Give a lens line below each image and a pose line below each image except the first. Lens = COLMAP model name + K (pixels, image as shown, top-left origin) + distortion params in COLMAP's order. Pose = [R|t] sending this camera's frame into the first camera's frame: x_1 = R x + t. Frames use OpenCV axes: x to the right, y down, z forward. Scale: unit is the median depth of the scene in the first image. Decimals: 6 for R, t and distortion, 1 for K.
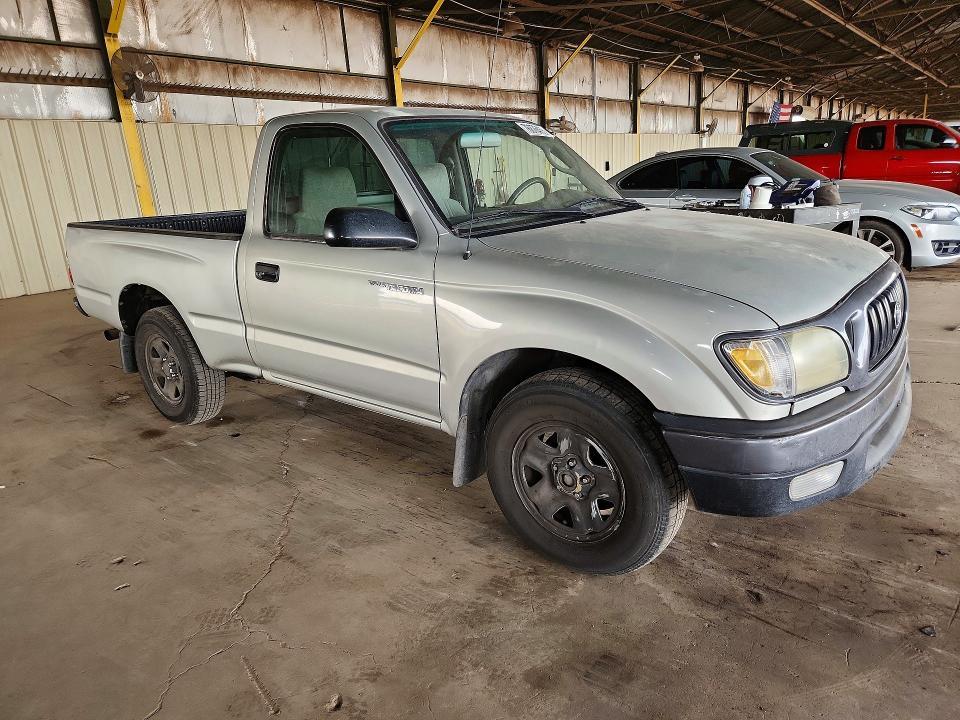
lens RADIAL K [[655.2, 0, 474.8], [0, 655.2, 358.4], [0, 0, 1]] dist [0.023796, -0.004701]
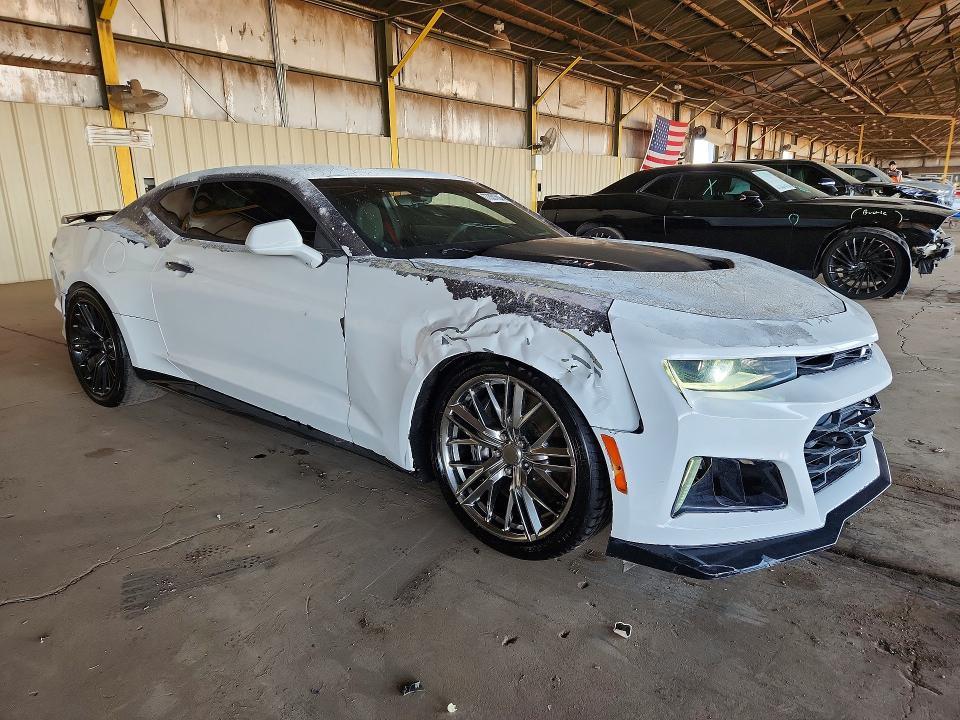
lens RADIAL K [[635.6, 0, 481.8], [0, 635.6, 381.8], [0, 0, 1]] dist [0.064139, -0.050257]
pose [[0.997243, 0.047818, 0.056739, 0.228705], [-0.048971, 0.998617, 0.019113, -0.089092], [-0.055747, -0.021839, 0.998206, 0.271521]]
